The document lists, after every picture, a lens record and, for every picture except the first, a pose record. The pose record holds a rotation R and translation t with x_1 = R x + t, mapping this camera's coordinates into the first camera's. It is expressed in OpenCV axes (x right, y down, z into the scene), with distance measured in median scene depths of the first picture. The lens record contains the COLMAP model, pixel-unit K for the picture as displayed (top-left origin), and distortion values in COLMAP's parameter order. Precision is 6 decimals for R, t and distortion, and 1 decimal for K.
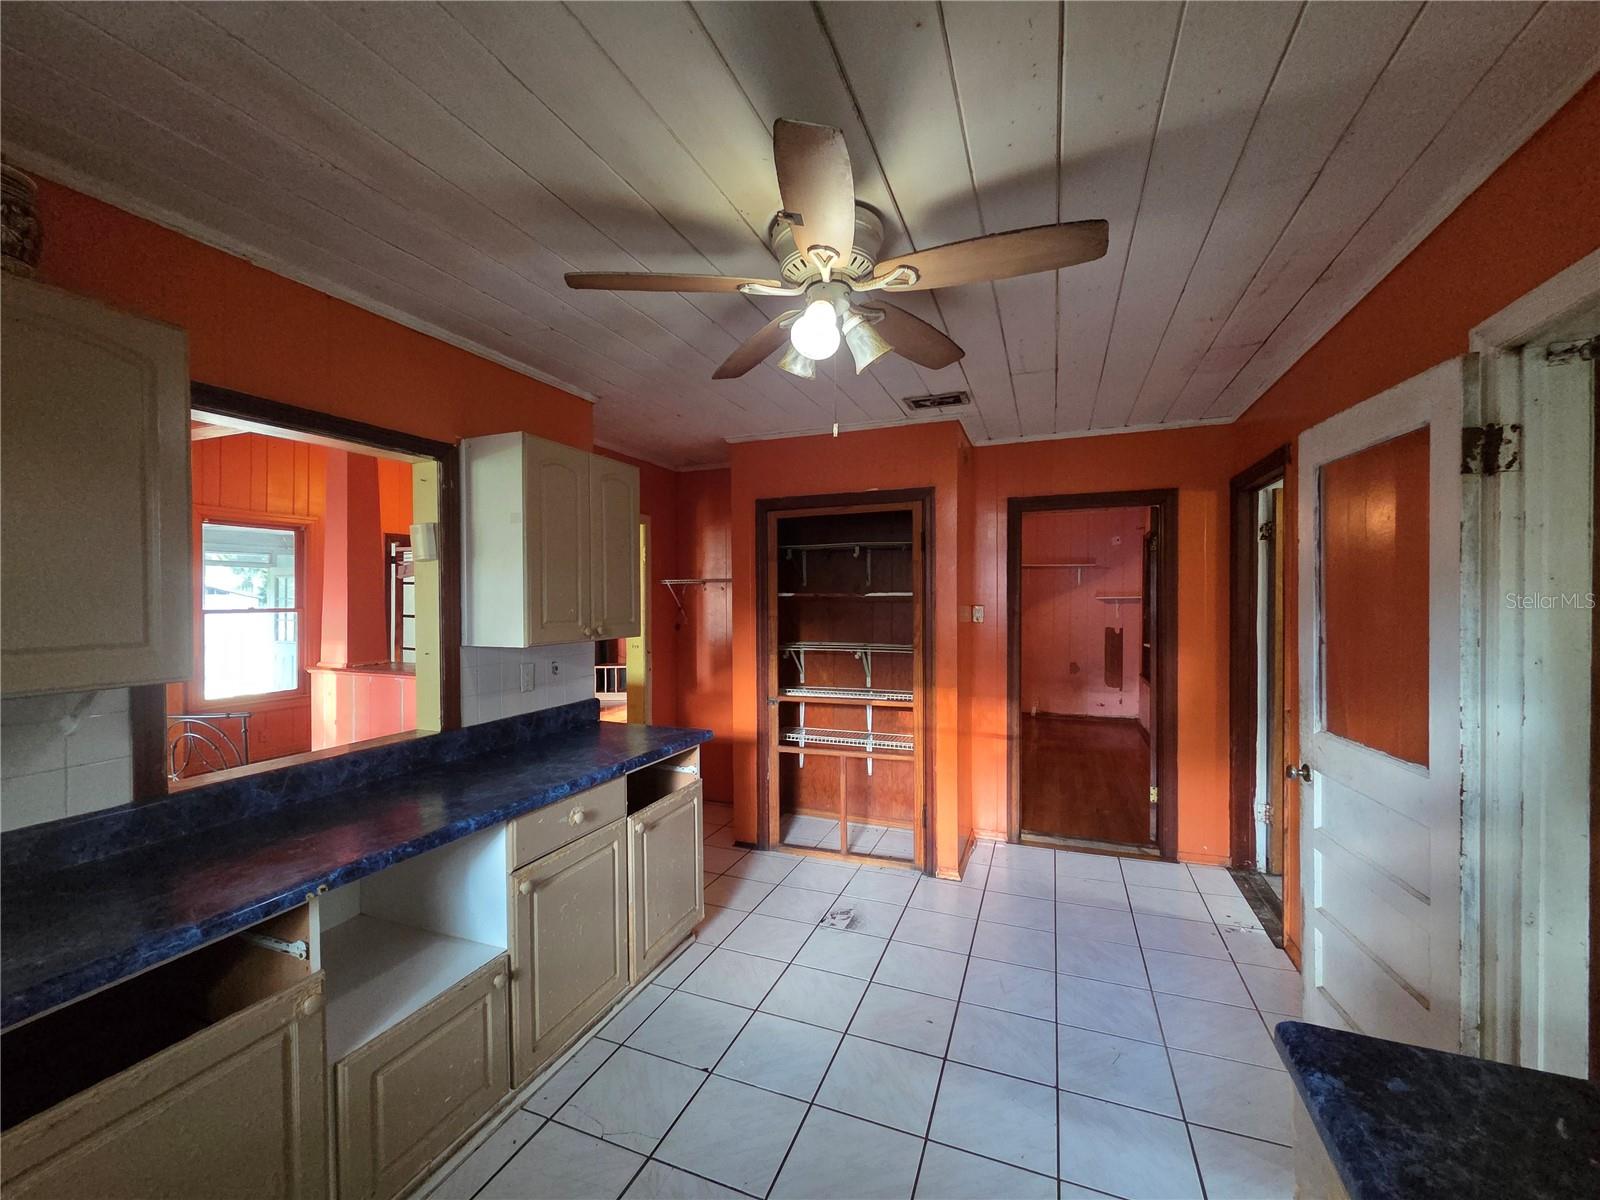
lens RADIAL K [[652.4, 0, 788.3], [0, 652.4, 603.1], [0, 0, 1]] dist [0.003133, -0.000389]
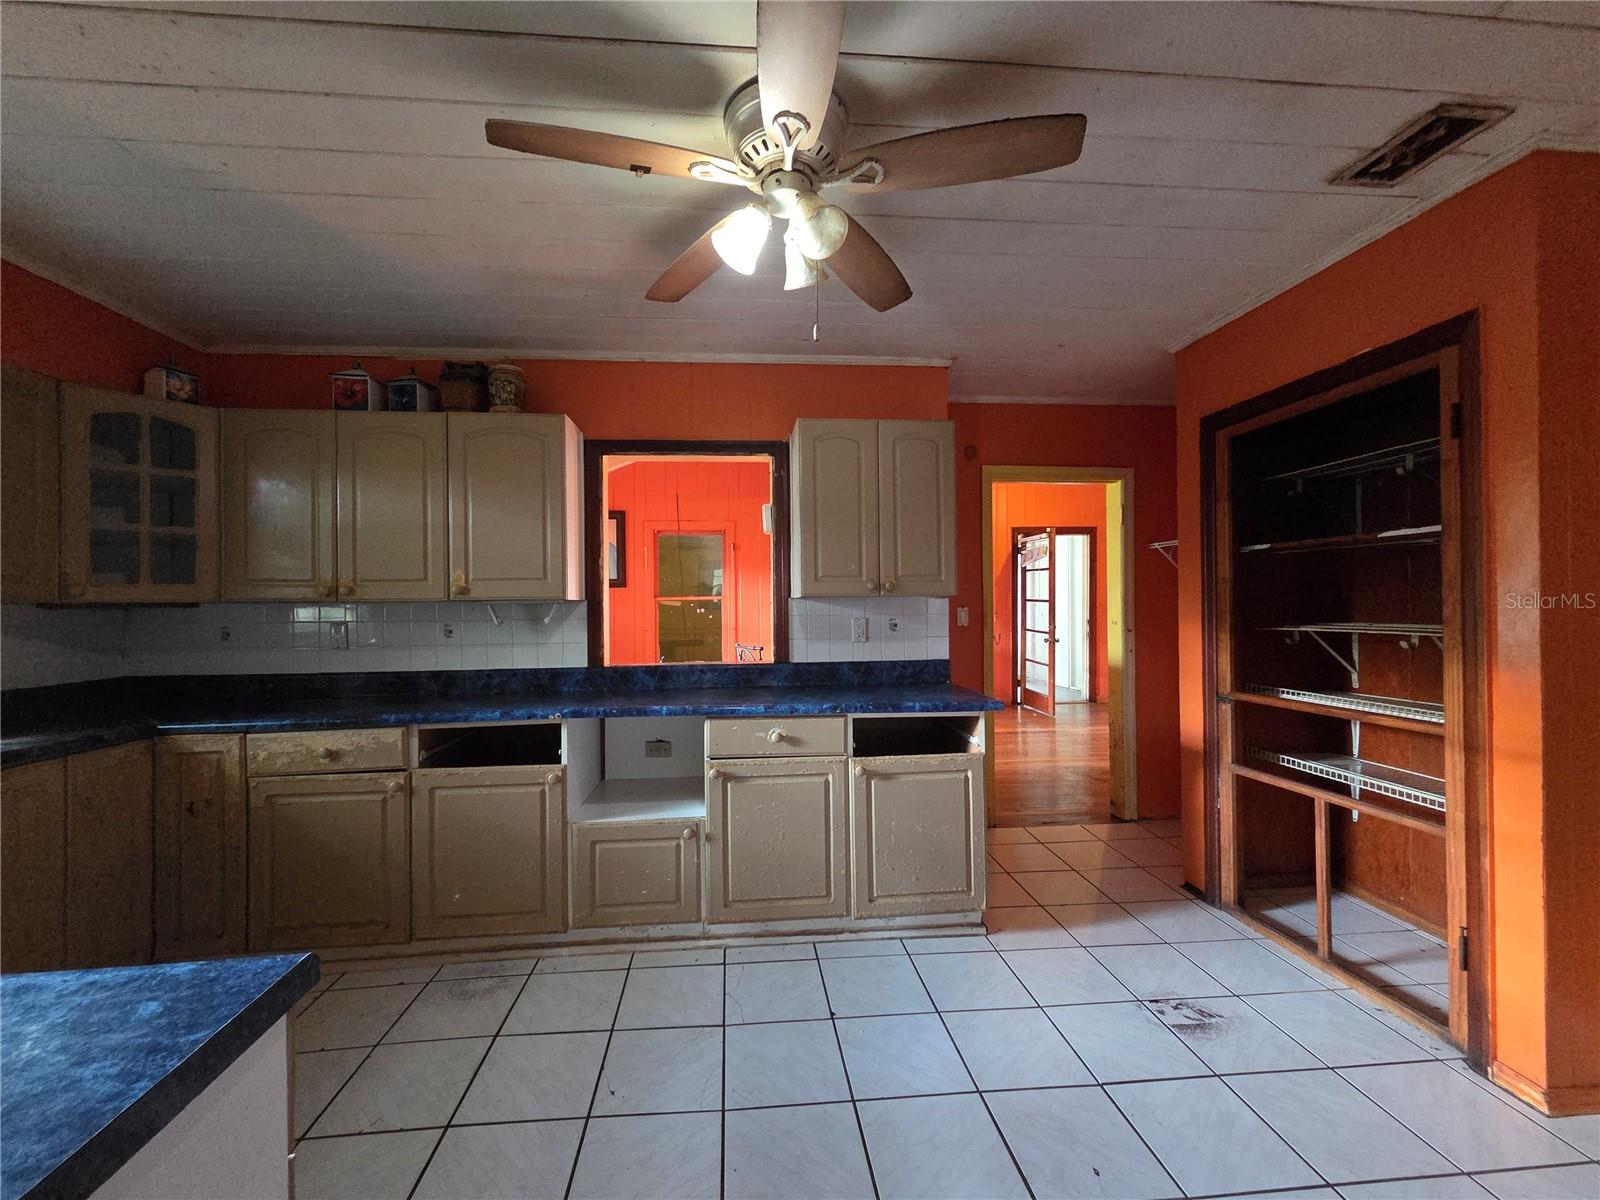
lens RADIAL K [[652.4, 0, 788.3], [0, 652.4, 603.1], [0, 0, 1]] dist [0.003133, -0.000389]
pose [[0.456413, -0.000686, -0.889768, 0.489858], [-0.000053, 1.000000, -0.000798, 0.059755], [0.889768, 0.000411, 0.456413, 0.326303]]
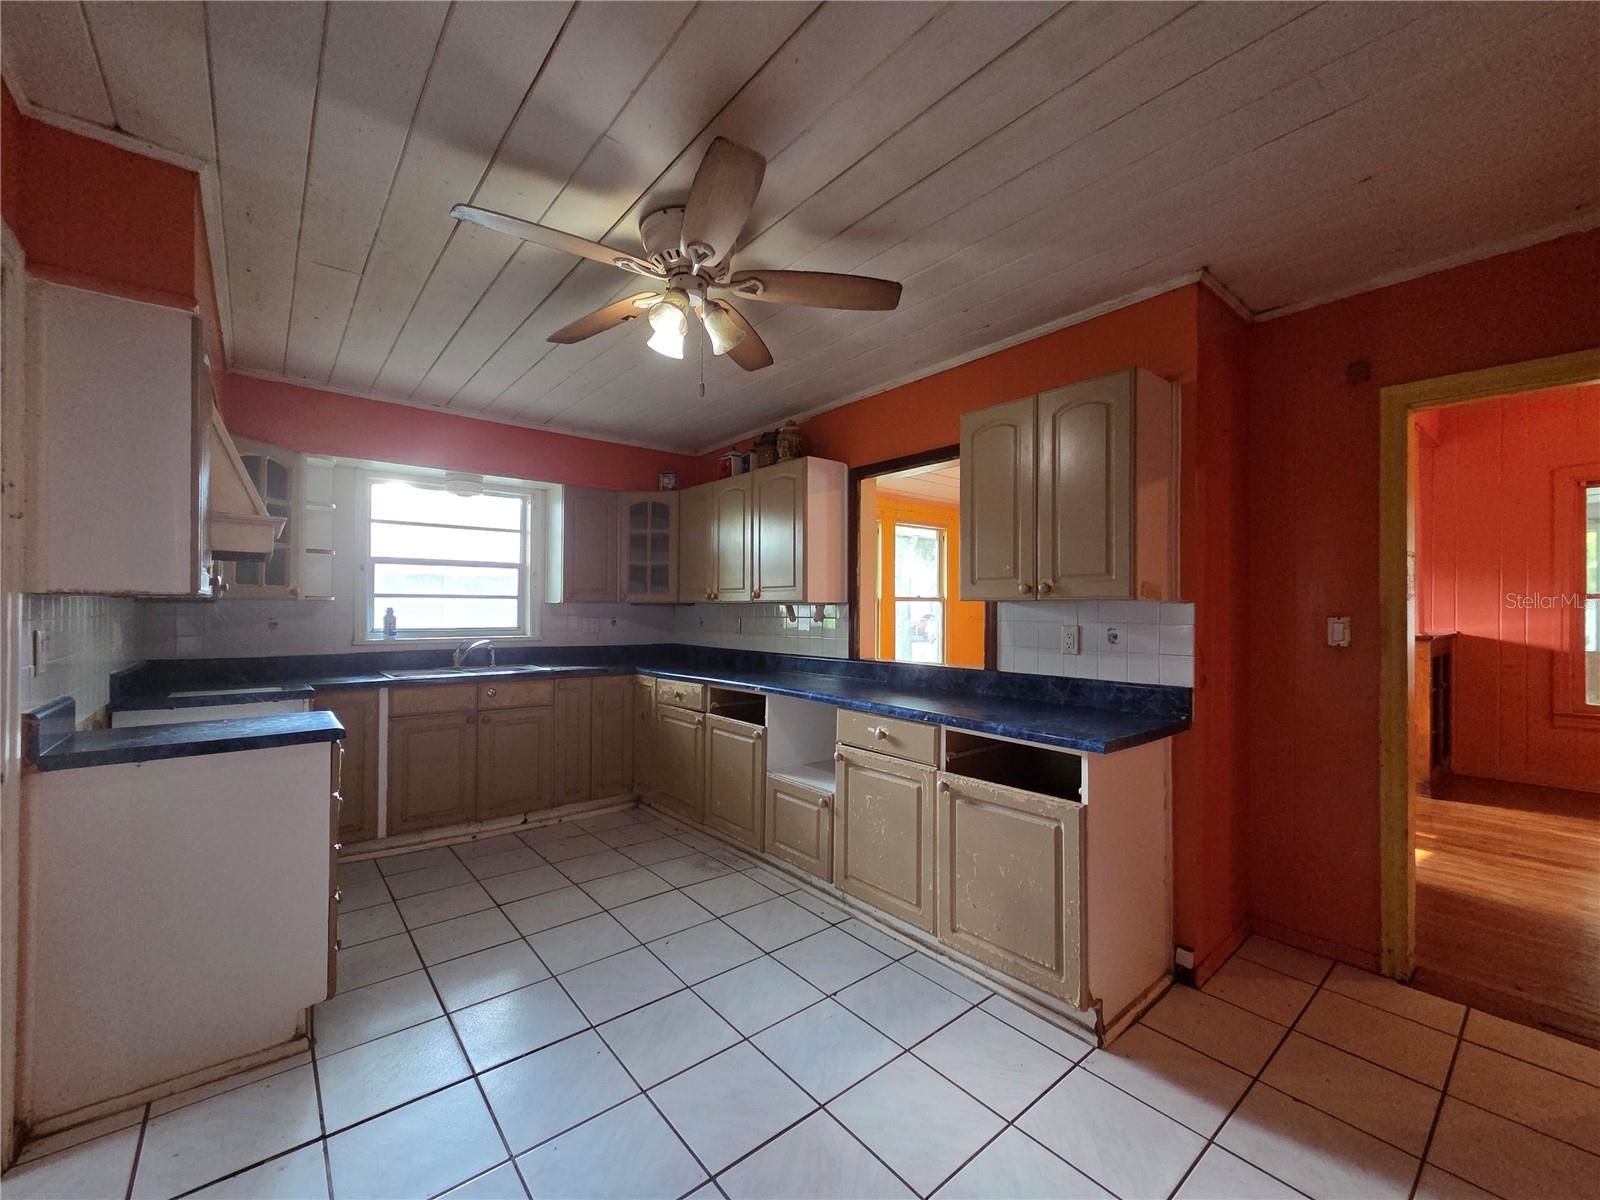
lens RADIAL K [[652.4, 0, 788.3], [0, 652.4, 603.1], [0, 0, 1]] dist [0.003133, -0.000389]
pose [[-0.483131, -0.003146, -0.875543, 0.561704], [-0.009554, 0.999953, 0.001678, 0.054482], [0.875496, 0.009175, -0.483138, 0.968132]]
